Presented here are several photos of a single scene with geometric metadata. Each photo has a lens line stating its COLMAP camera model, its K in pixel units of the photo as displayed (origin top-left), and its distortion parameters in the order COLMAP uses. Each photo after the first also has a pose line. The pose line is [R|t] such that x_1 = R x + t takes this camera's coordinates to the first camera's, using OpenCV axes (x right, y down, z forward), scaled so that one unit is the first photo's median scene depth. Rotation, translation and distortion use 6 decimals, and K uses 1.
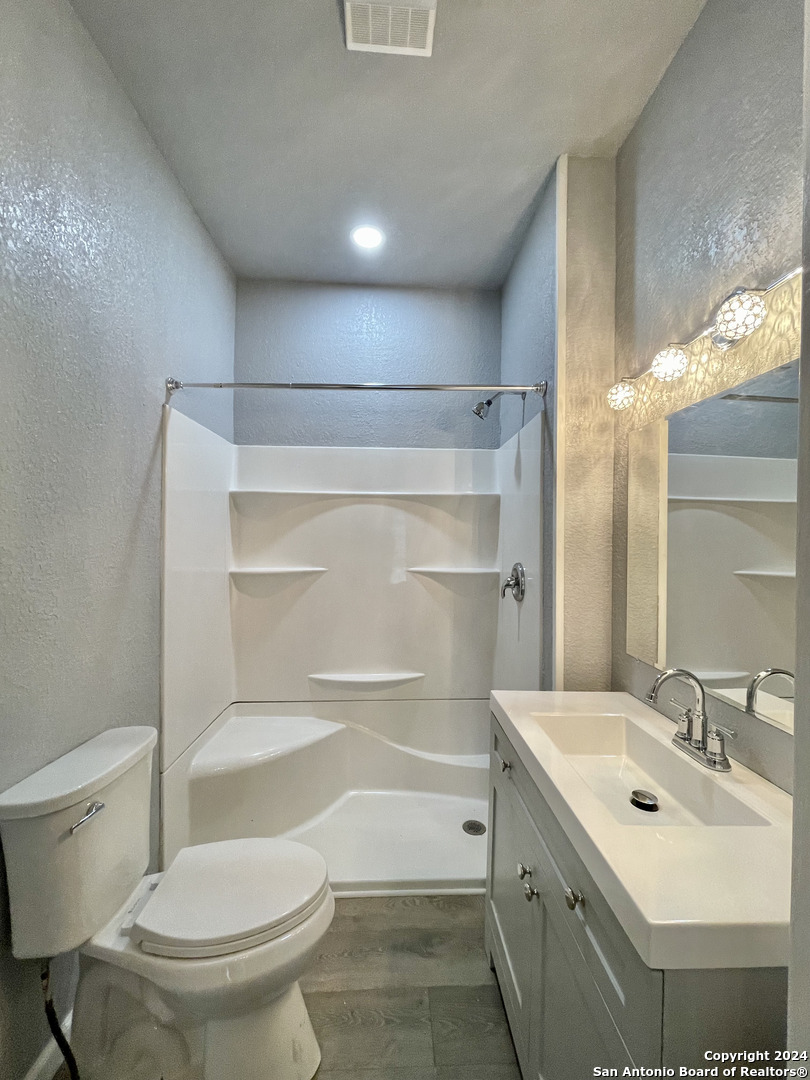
lens RADIAL K [[446.3, 0, 405.0], [0, 446.3, 540.0], [0, 0, 1]] dist [0.000242, 0.000292]
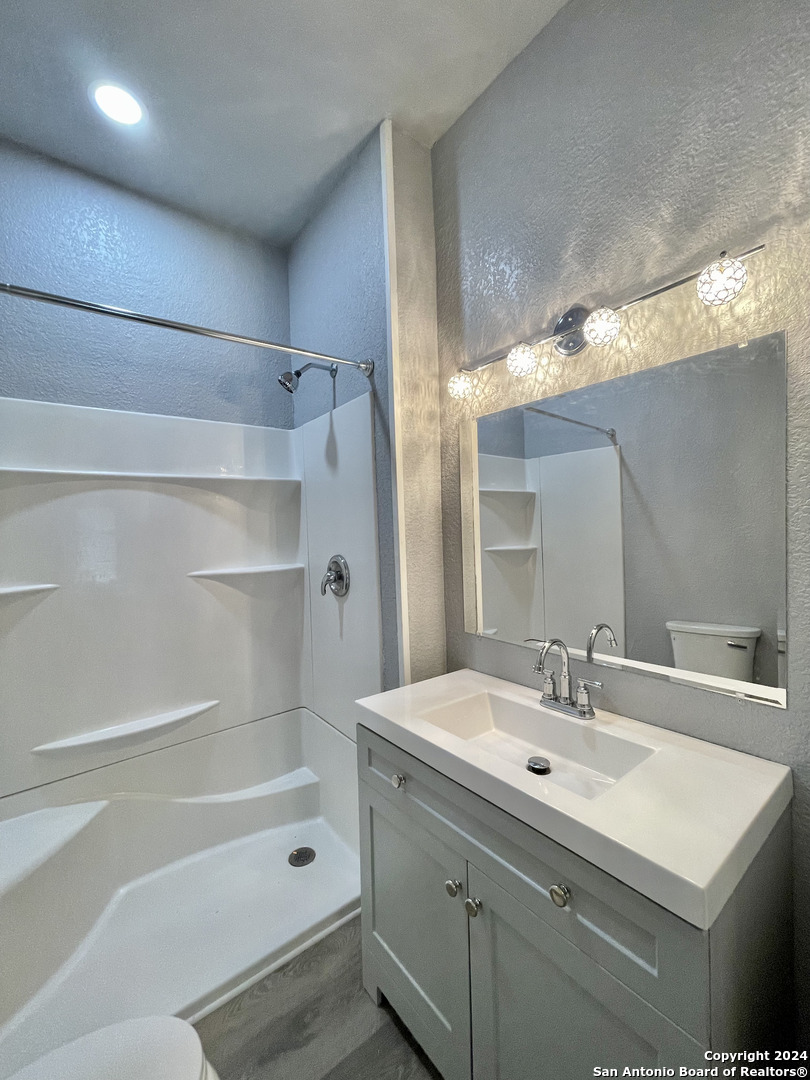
lens RADIAL K [[446.3, 0, 405.0], [0, 446.3, 540.0], [0, 0, 1]] dist [0.000242, 0.000292]
pose [[0.805038, -0.051309, 0.591000, -0.220424], [0.040450, 0.998682, 0.031603, -0.004281], [-0.591843, -0.001536, 0.806052, 0.217266]]
